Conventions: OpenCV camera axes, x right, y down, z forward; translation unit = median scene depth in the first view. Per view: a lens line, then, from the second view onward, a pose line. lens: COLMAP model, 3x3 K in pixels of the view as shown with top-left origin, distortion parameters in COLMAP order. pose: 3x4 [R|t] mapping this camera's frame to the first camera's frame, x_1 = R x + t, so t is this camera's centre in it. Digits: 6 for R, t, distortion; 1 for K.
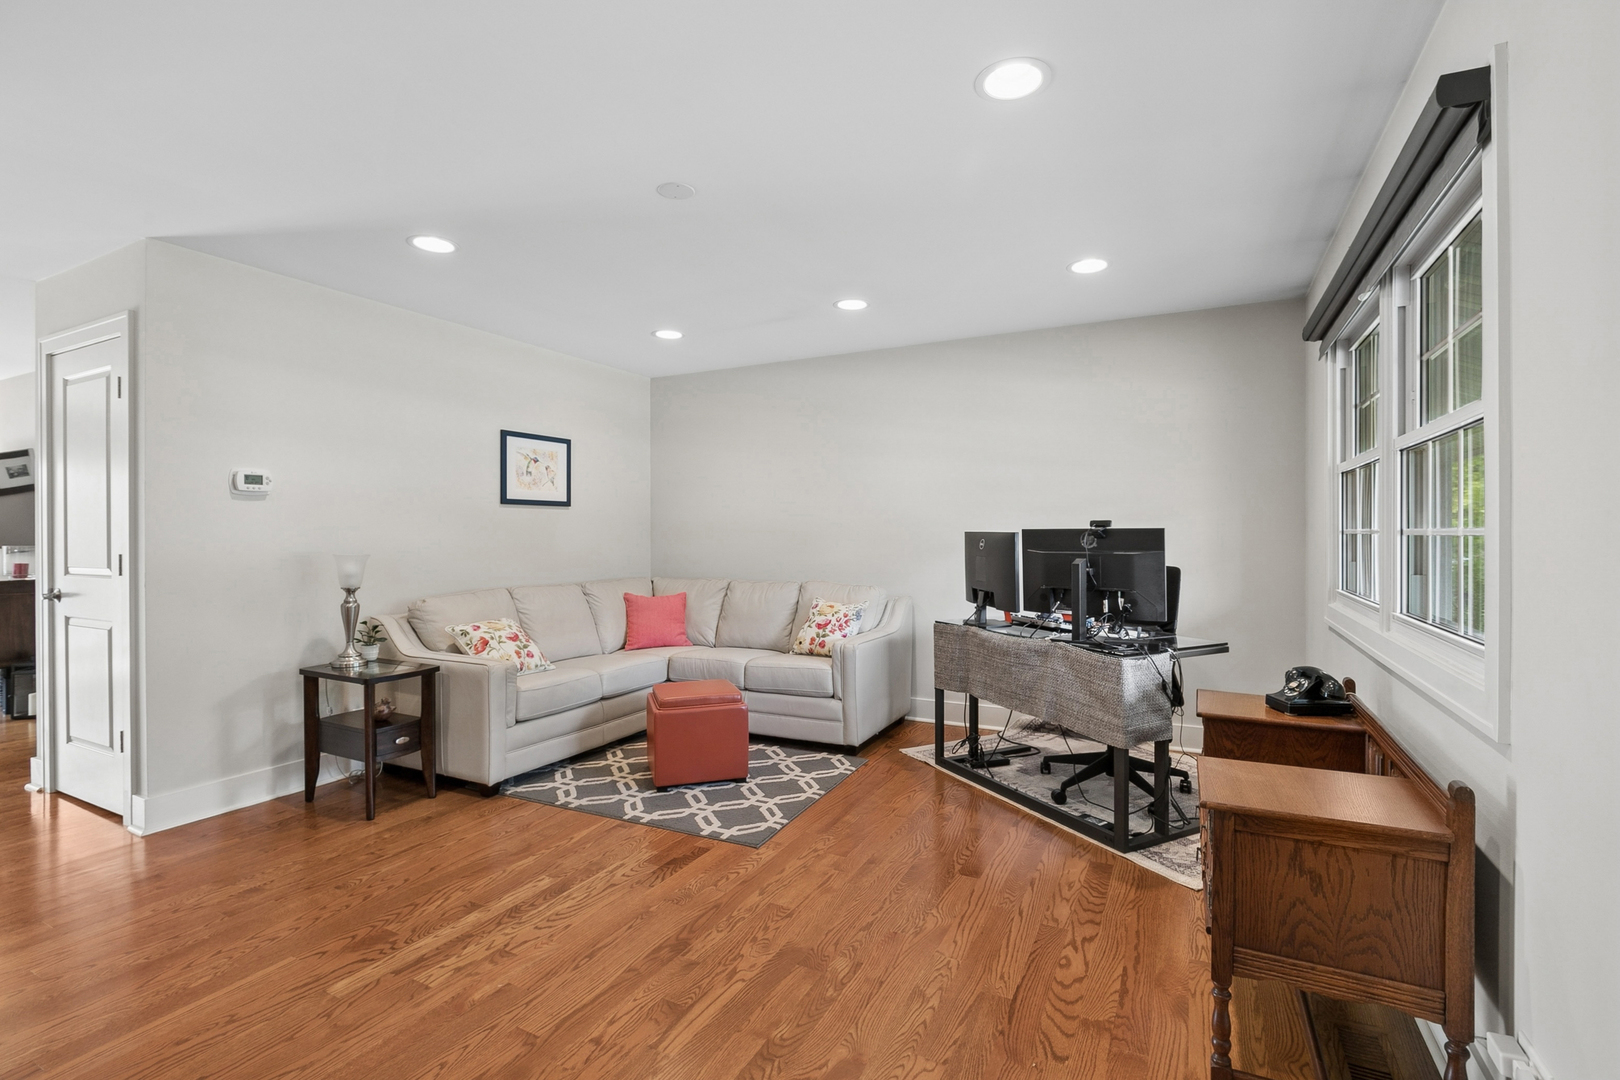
lens RADIAL K [[737.7, 0, 810.0], [0, 737.7, 540.0], [0, 0, 1]] dist [-0.001211, 0.000332]
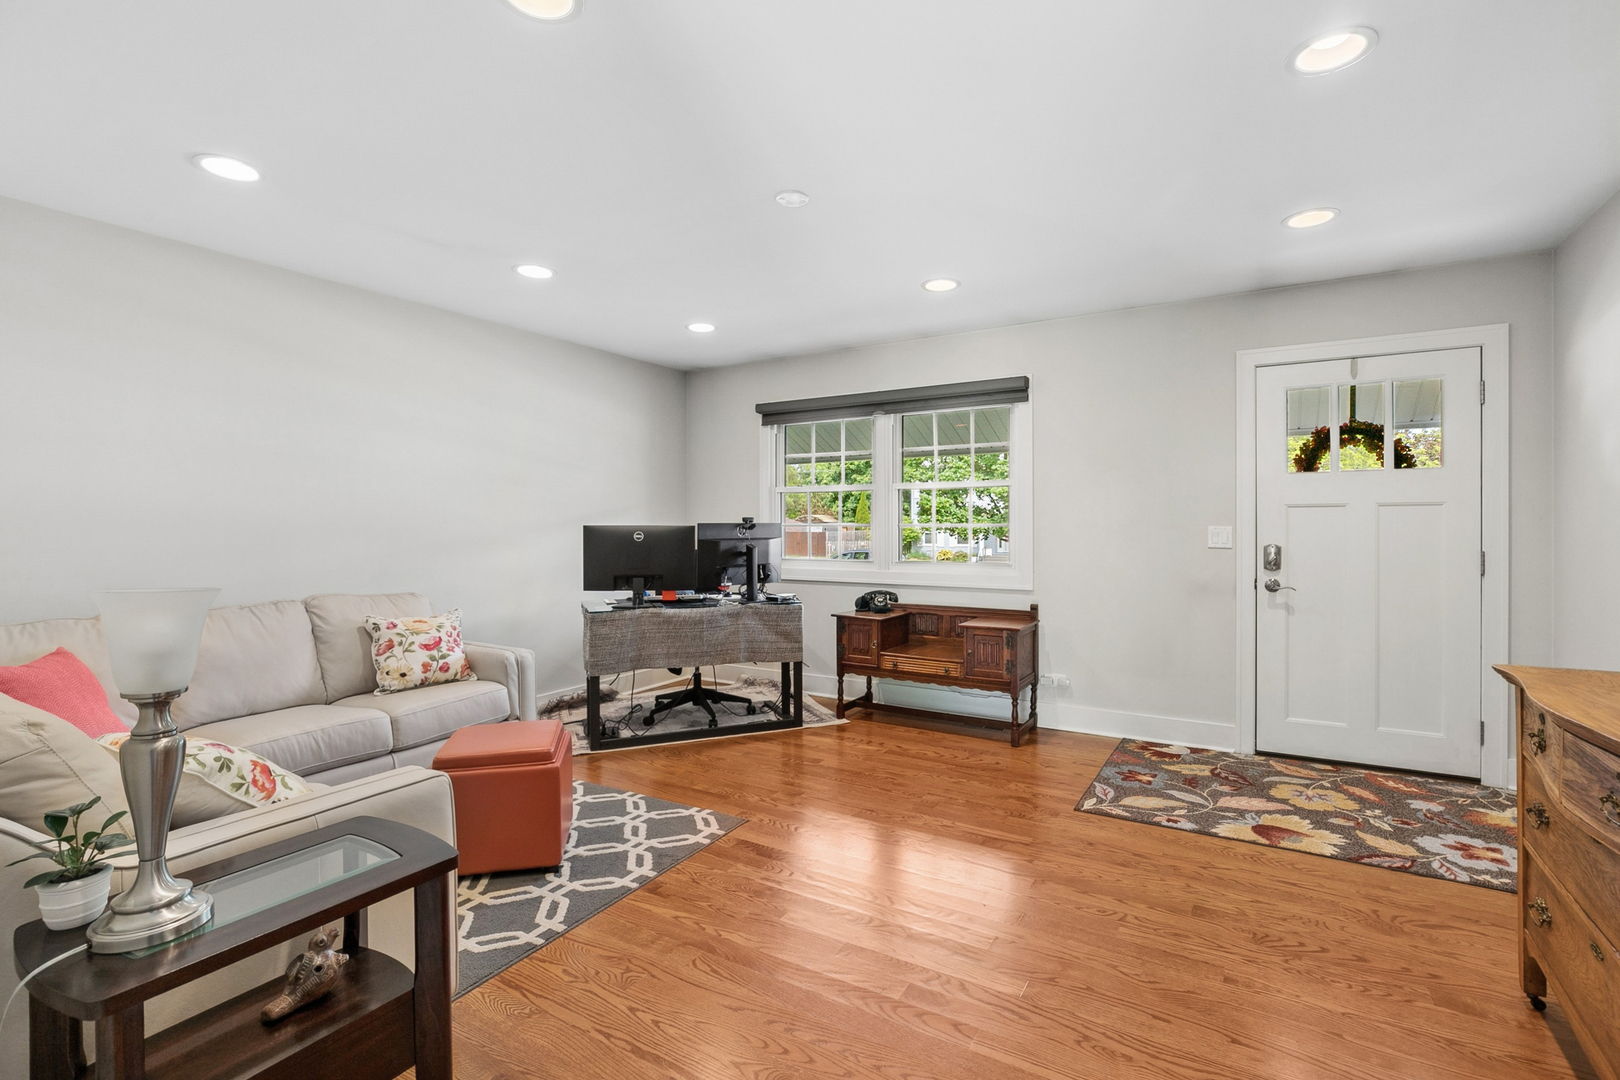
lens RADIAL K [[743.6, 0, 817.2], [0, 743.6, 525.9], [0, 0, 1]] dist [-0.018105, 0.001095]
pose [[0.062249, 0.002131, 0.998058, -0.981249], [0.015072, 0.999882, -0.003075, -0.003271], [-0.997947, 0.015234, 0.062210, 0.715444]]
